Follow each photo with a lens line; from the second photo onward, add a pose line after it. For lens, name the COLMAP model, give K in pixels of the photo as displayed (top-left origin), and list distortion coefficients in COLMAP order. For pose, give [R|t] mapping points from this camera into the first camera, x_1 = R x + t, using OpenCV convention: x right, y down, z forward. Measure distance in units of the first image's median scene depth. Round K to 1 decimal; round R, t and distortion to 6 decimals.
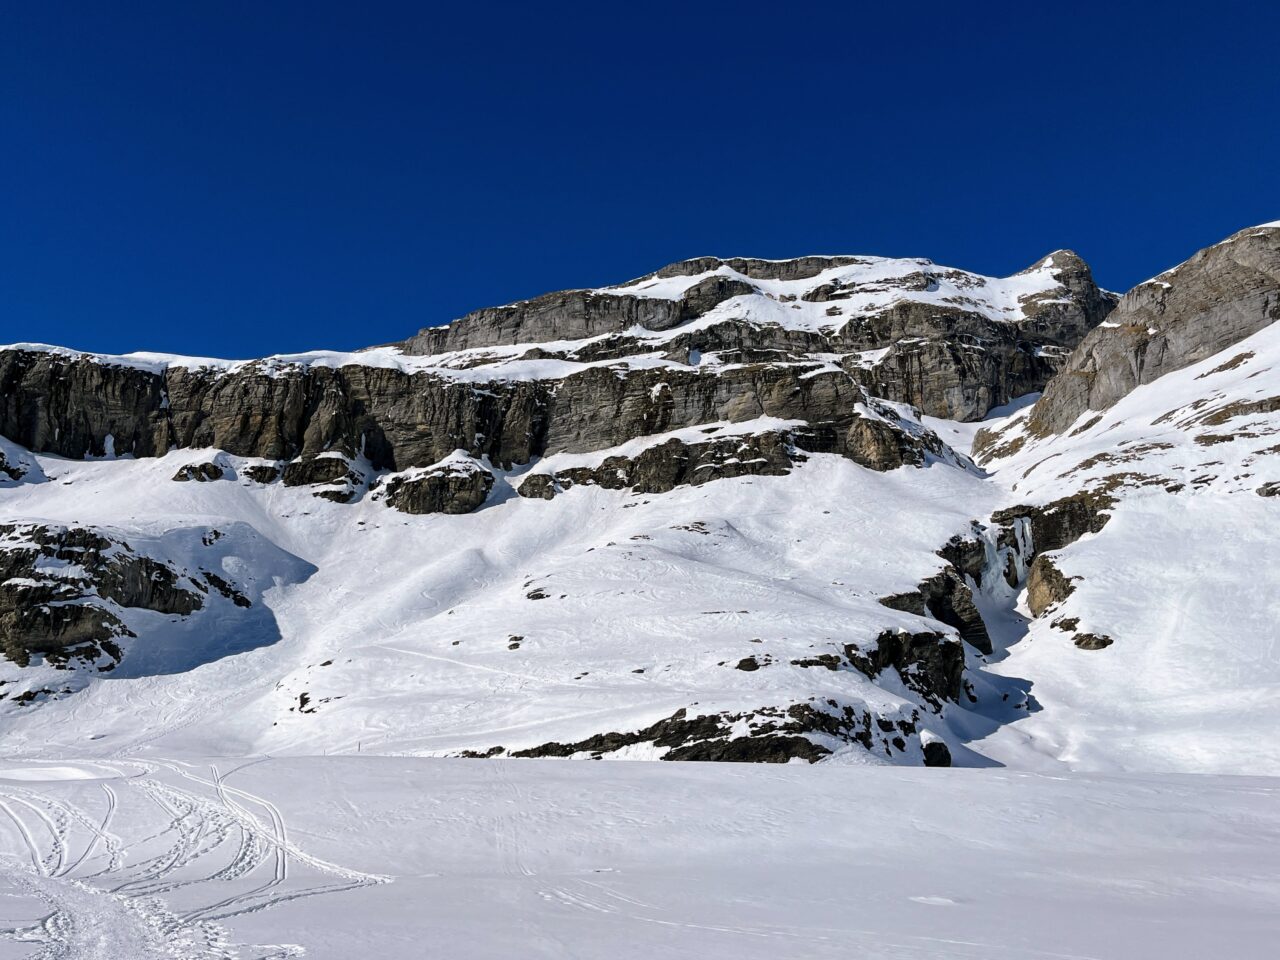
lens RADIAL K [[1059.5, 0, 640.0], [0, 1059.5, 480.0], [0, 0, 1]] dist [0.088411, -0.125530]
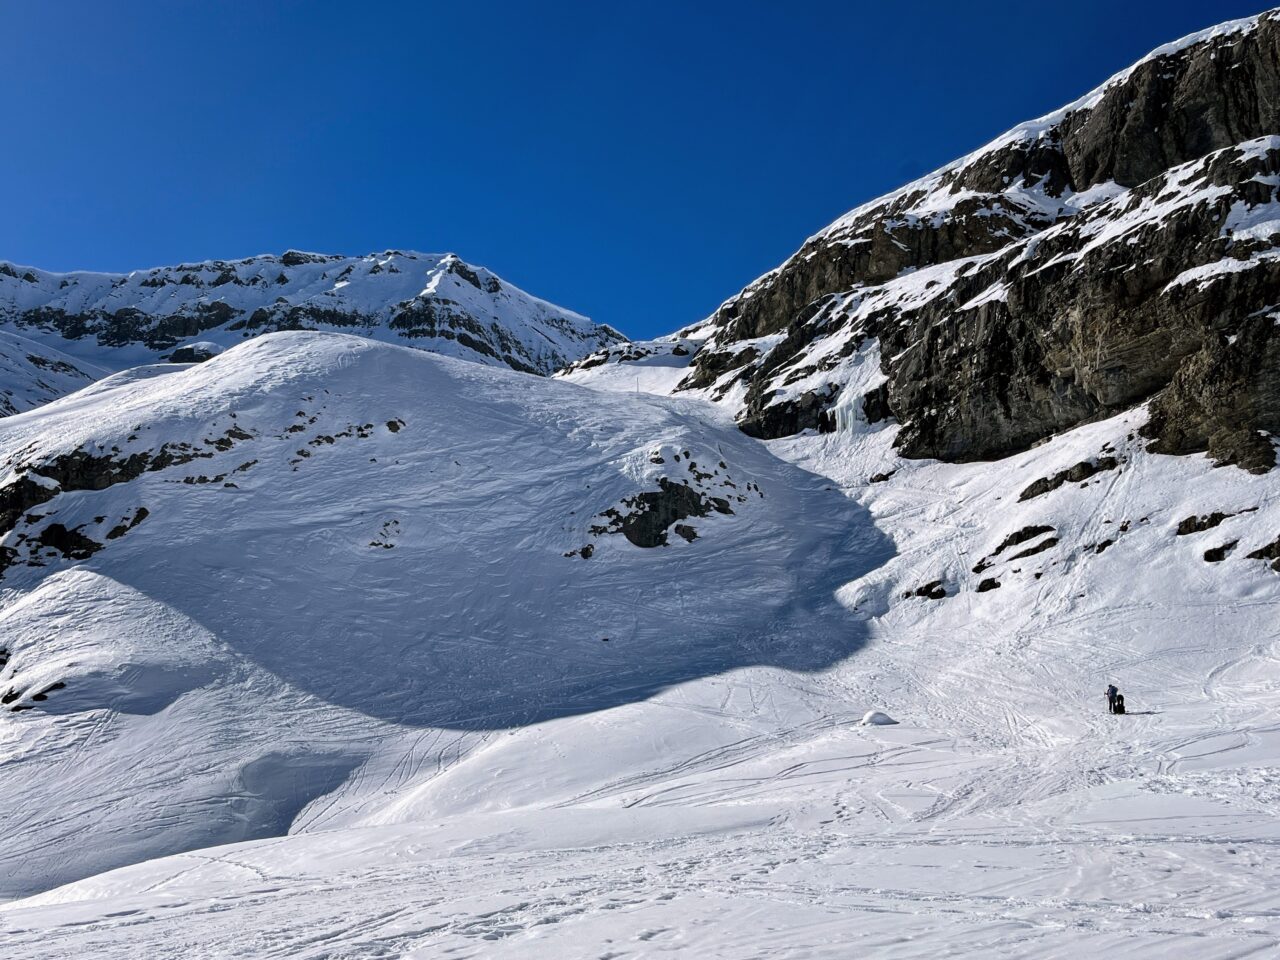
lens RADIAL K [[1246.7, 0, 642.8], [0, 1246.7, 482.6], [0, 0, 1]] dist [0.052294, -0.063061]
pose [[0.524534, -0.184512, -0.831155, -0.315551], [0.241469, 0.968388, -0.062588, 0.144162], [0.816429, -0.167869, 0.552507, 0.566305]]
